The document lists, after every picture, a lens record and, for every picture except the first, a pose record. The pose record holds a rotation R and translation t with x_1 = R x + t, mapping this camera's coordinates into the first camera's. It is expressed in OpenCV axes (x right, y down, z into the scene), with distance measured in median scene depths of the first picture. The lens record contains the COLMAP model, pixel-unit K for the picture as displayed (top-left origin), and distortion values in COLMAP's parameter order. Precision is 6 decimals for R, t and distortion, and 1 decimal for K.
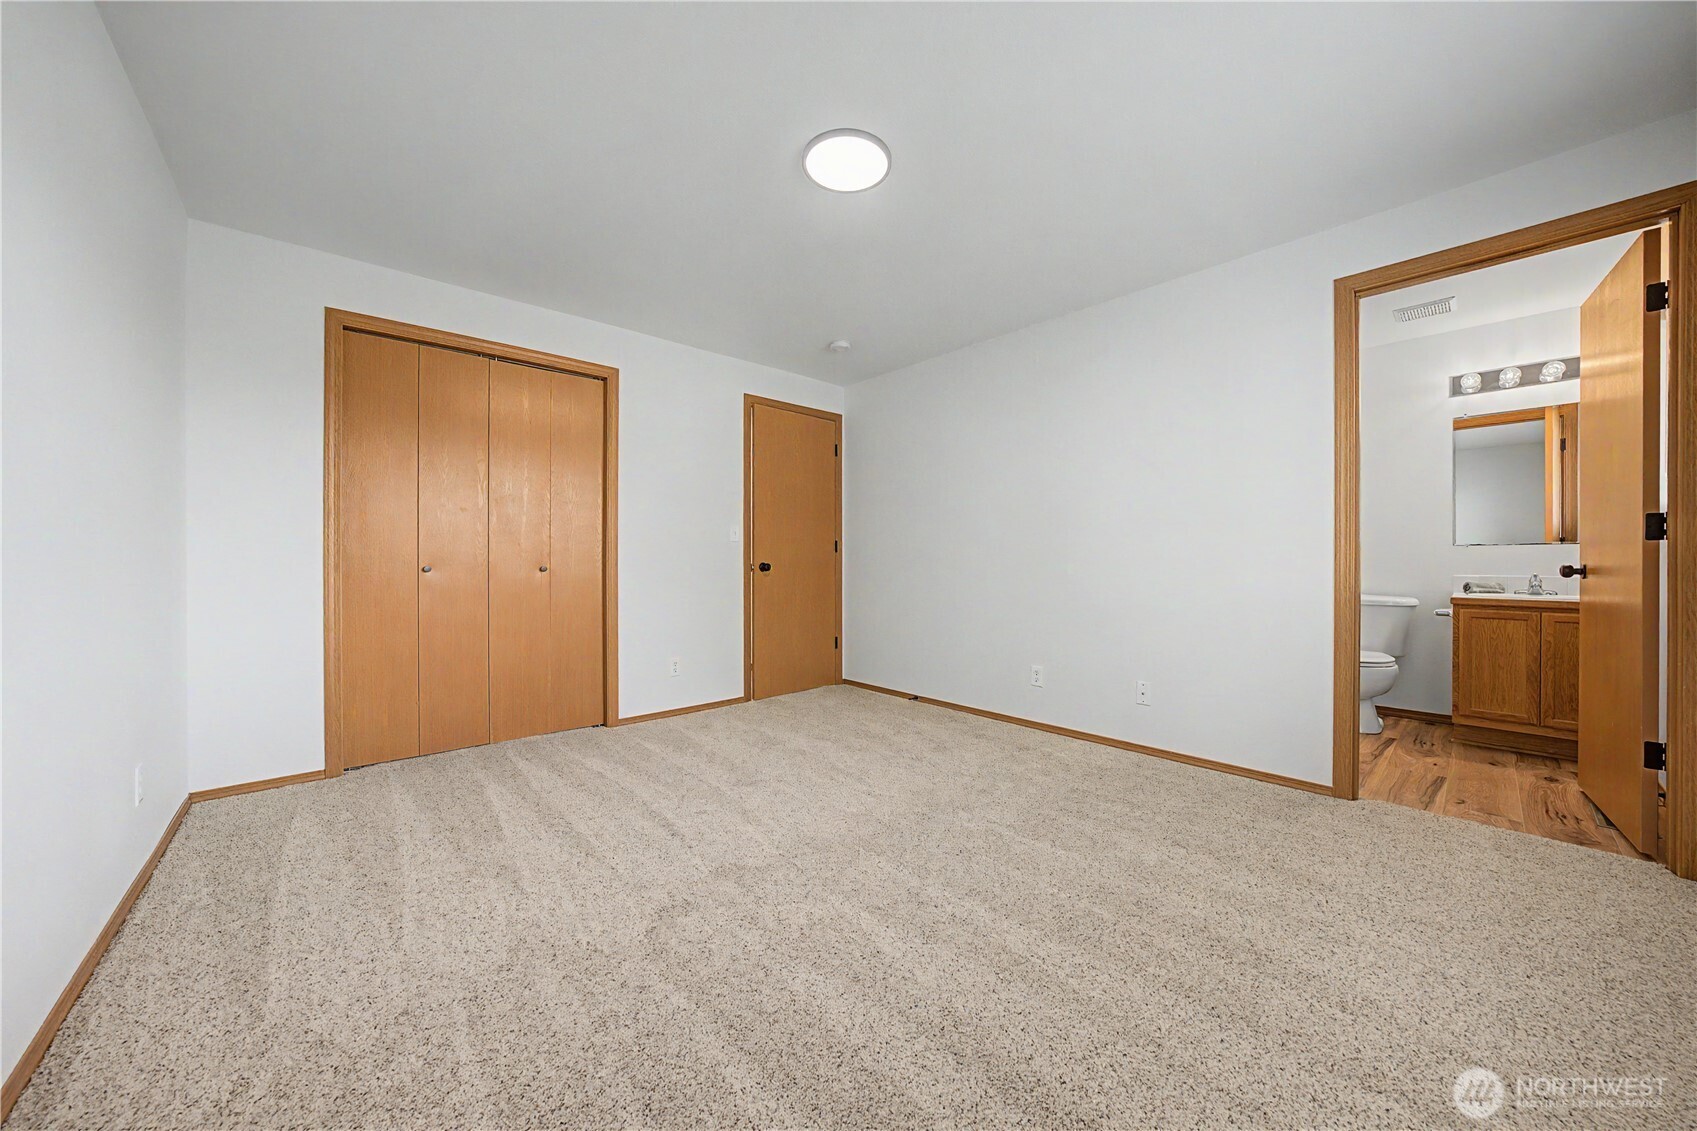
lens RADIAL K [[584.9, 0, 847.9], [0, 584.9, 563.0], [0, 0, 1]] dist [-0.030109, 0.006446]
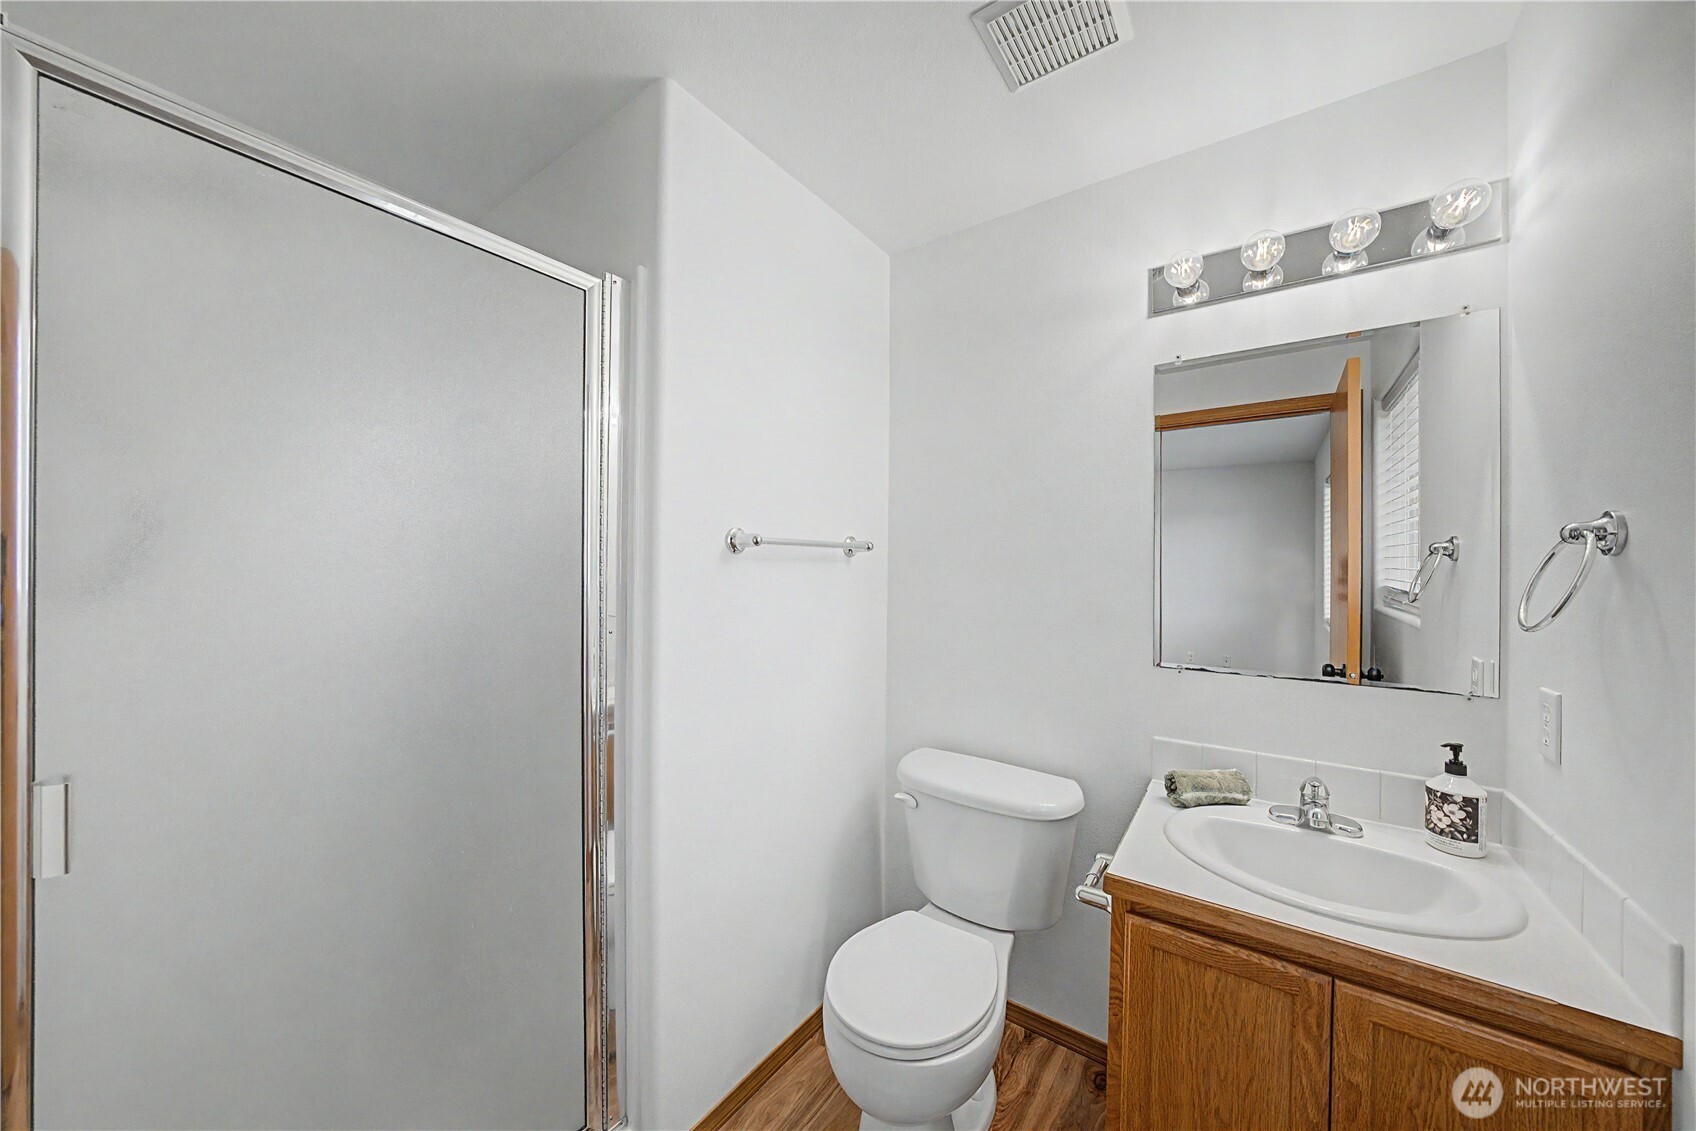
lens RADIAL K [[584.5, 0, 847.4], [0, 584.5, 563.0], [0, 0, 1]] dist [-0.030109, 0.006446]
pose [[0.977707, 0.005433, 0.209904, 0.787335], [-0.004296, 0.999974, -0.005870, -0.106600], [-0.209930, 0.004838, 0.977704, 0.658346]]
